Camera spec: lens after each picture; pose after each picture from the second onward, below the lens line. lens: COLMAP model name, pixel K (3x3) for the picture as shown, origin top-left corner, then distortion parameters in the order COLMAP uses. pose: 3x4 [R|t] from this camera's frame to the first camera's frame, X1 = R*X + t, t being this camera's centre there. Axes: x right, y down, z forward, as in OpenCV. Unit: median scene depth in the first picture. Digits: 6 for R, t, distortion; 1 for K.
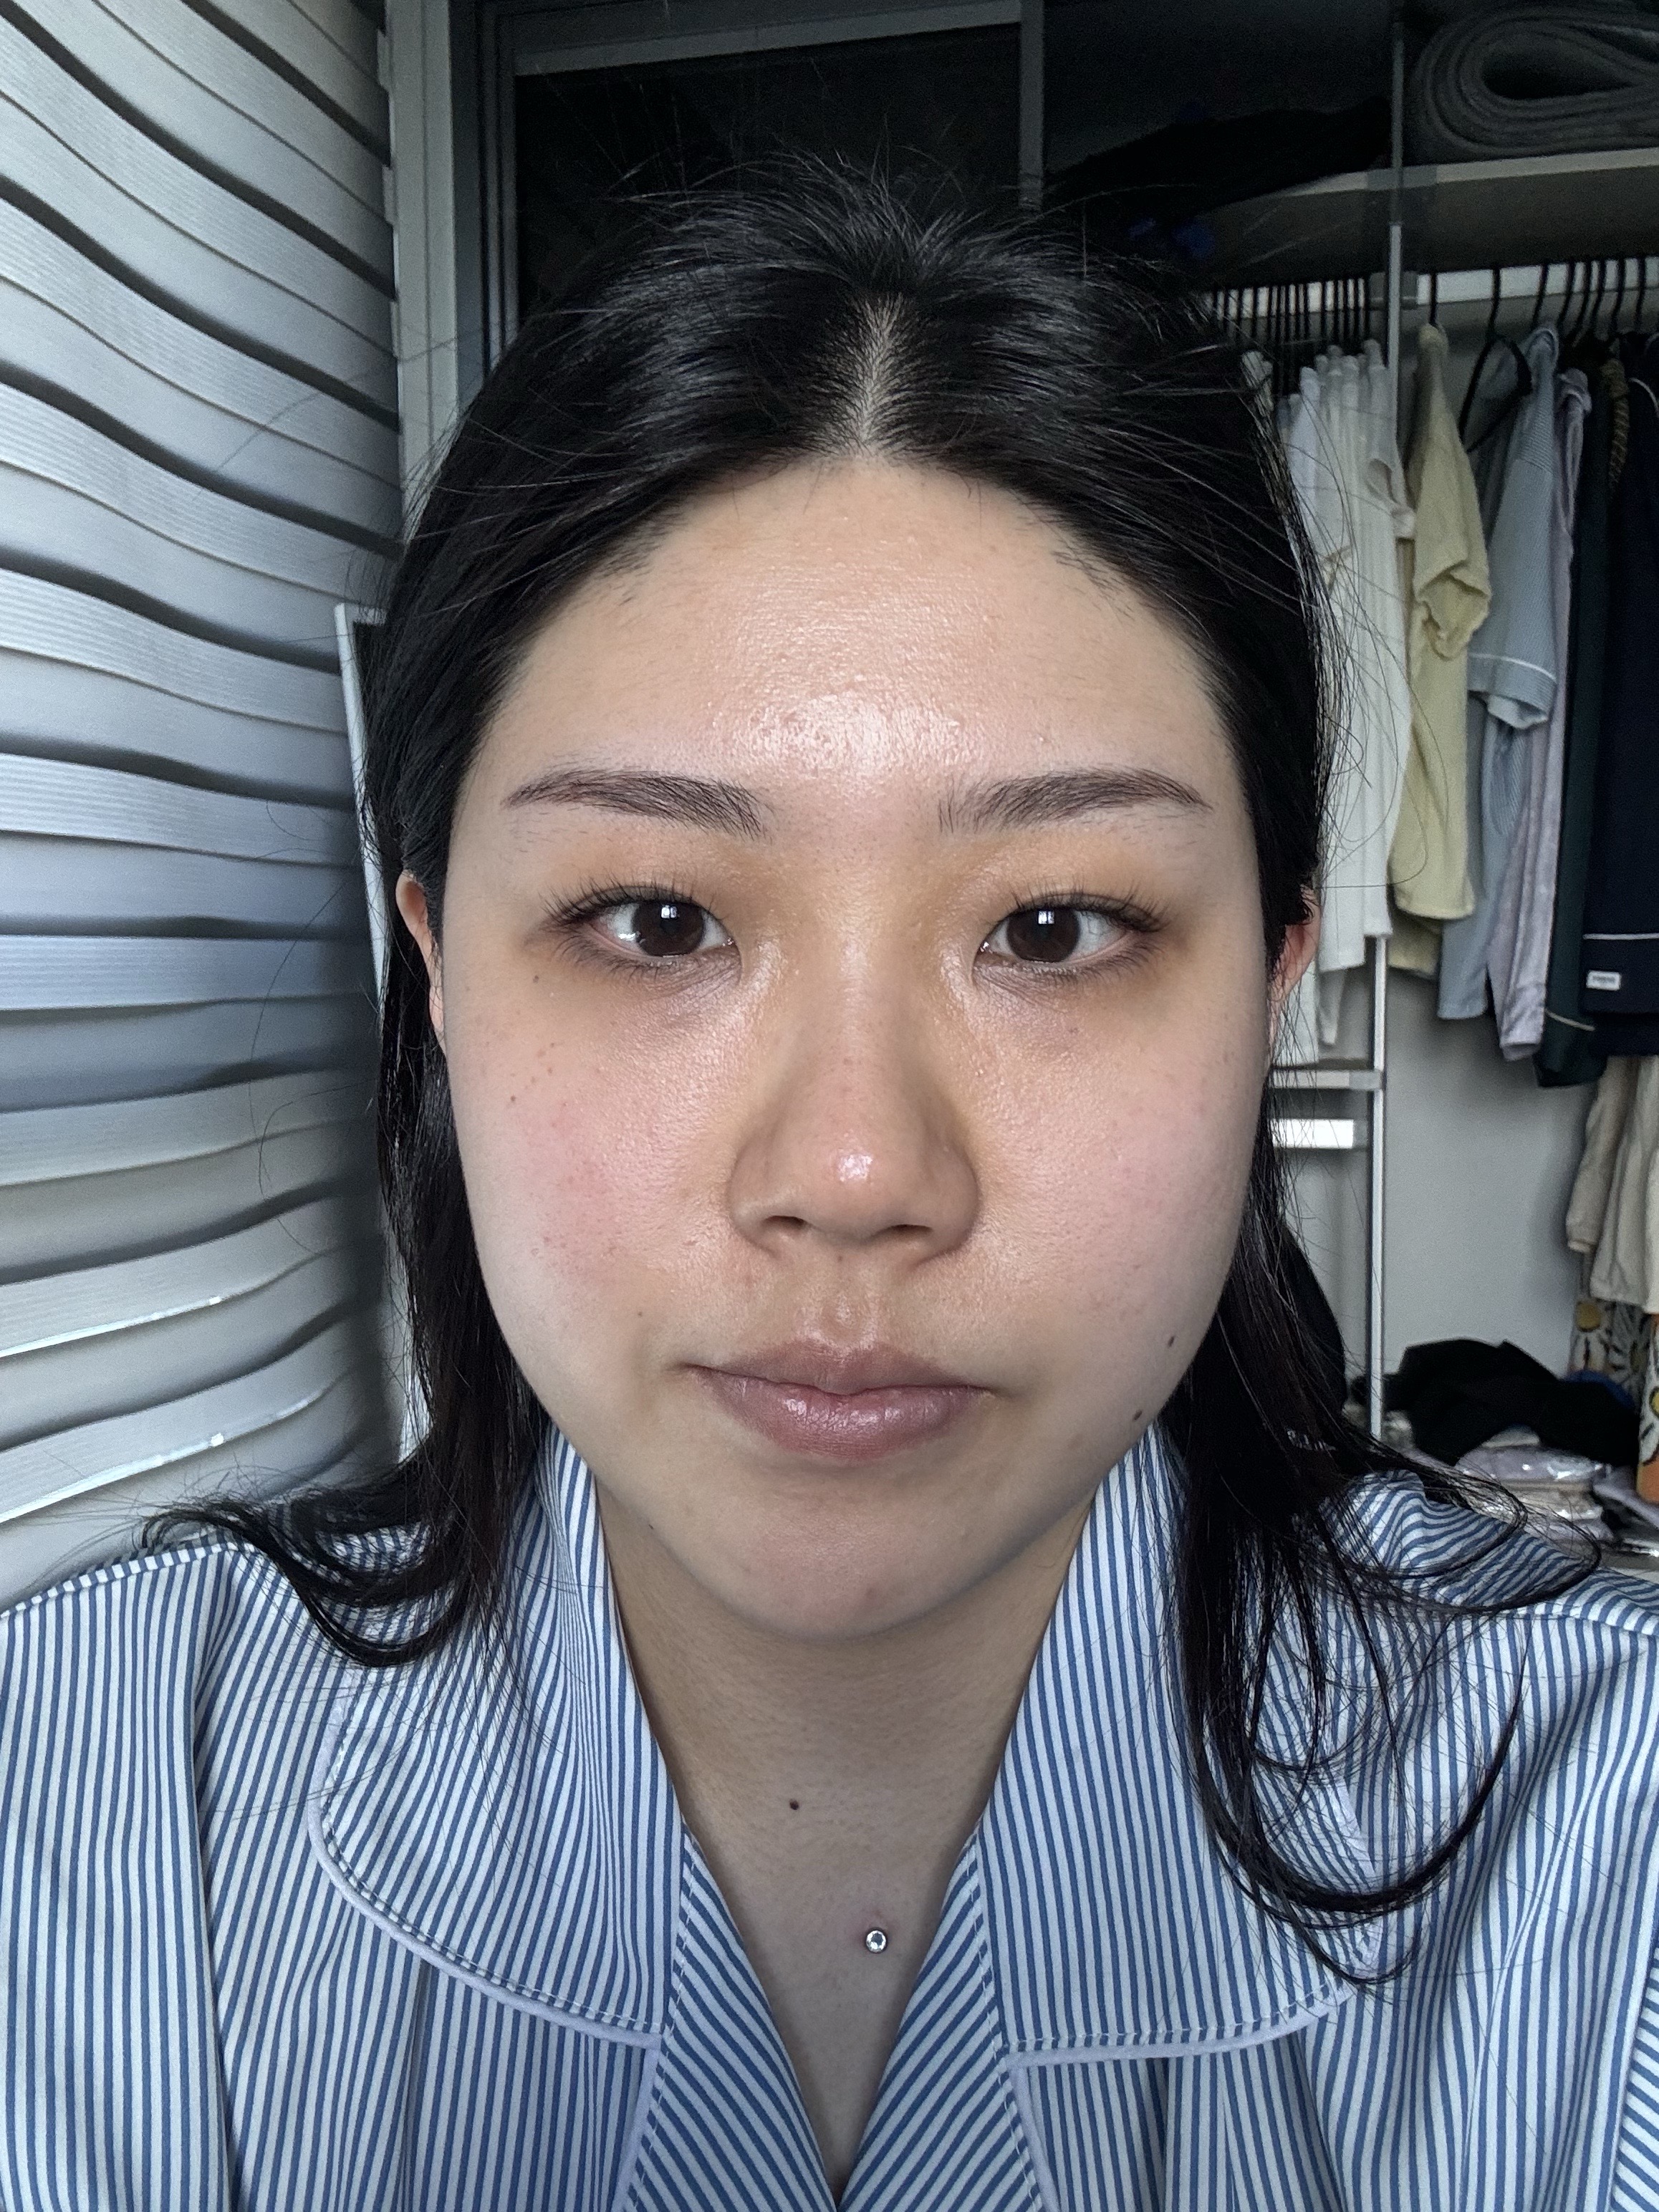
lens RADIAL K [[1933.2, 0, 829.5], [0, 1933.2, 1106.0], [0, 0, 1]] dist [0.003130, -0.163123]
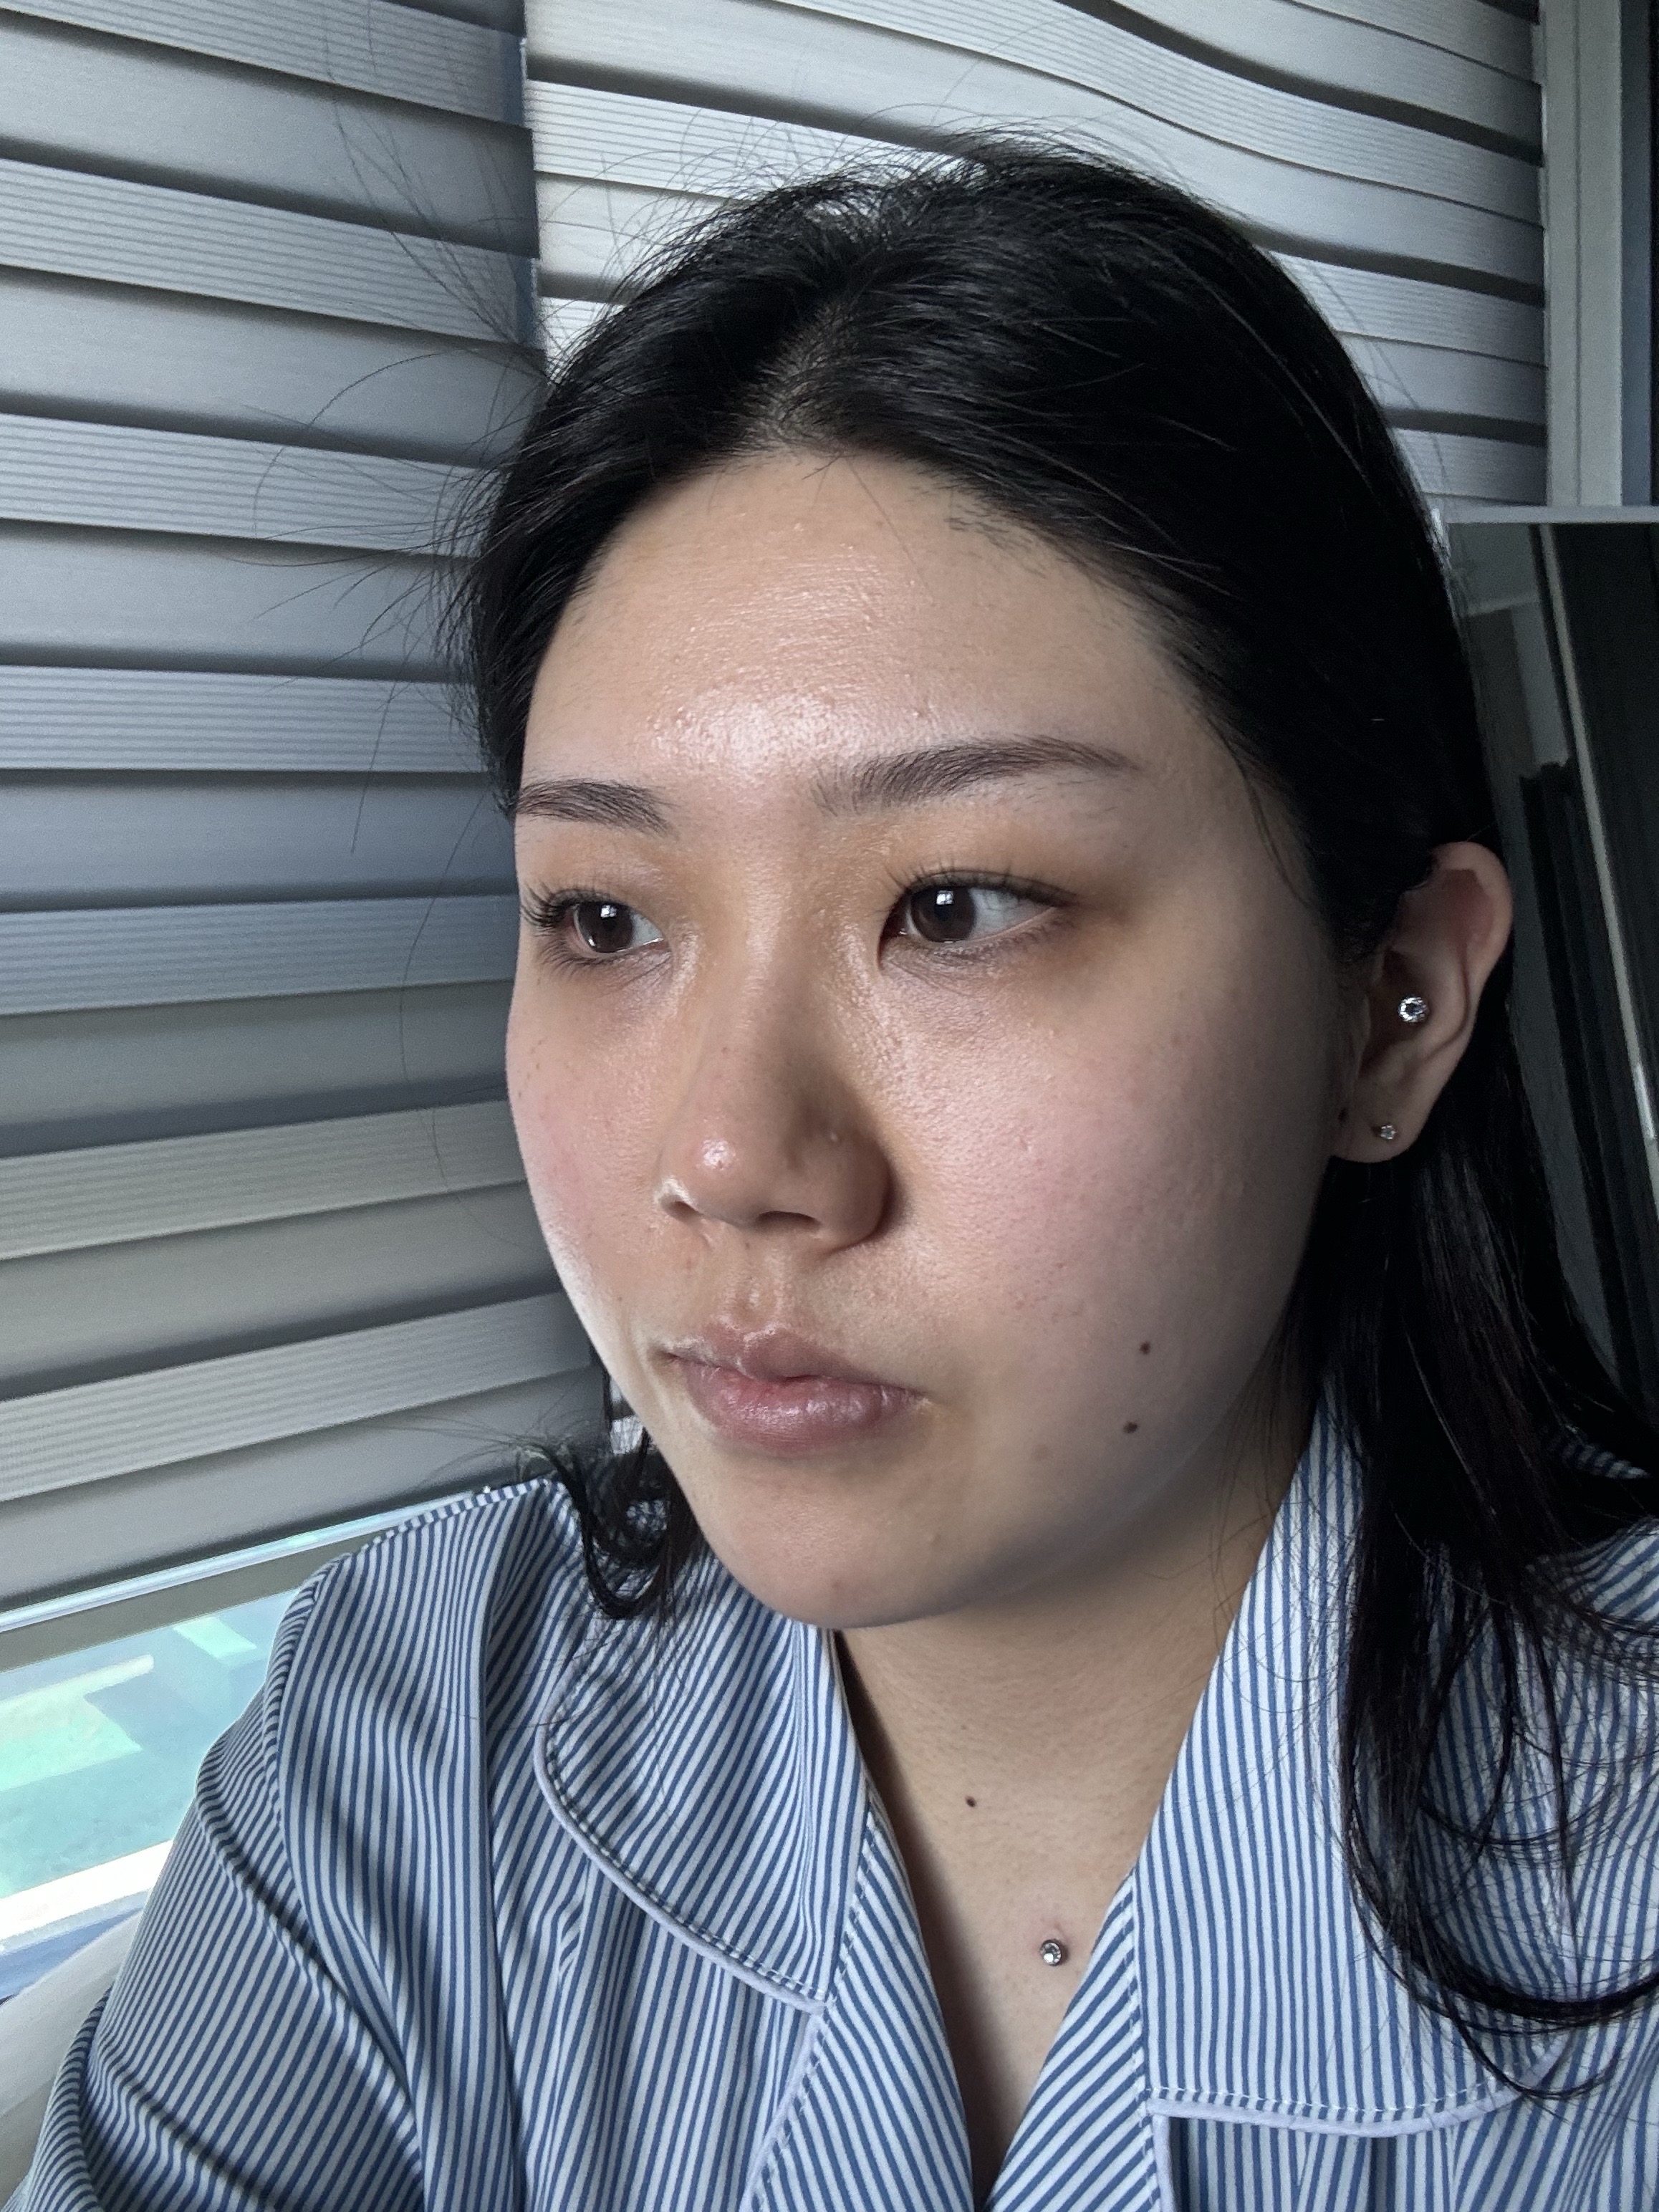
lens RADIAL K [[1847.6, 0, 829.5], [0, 1847.6, 1106.0], [0, 0, 1]] dist [-0.006694, -0.113496]
pose [[0.897476, -0.002390, -0.441057, 0.463969], [-0.001296, 0.999967, -0.008055, 0.013667], [0.441062, 0.007800, 0.897443, 0.149178]]
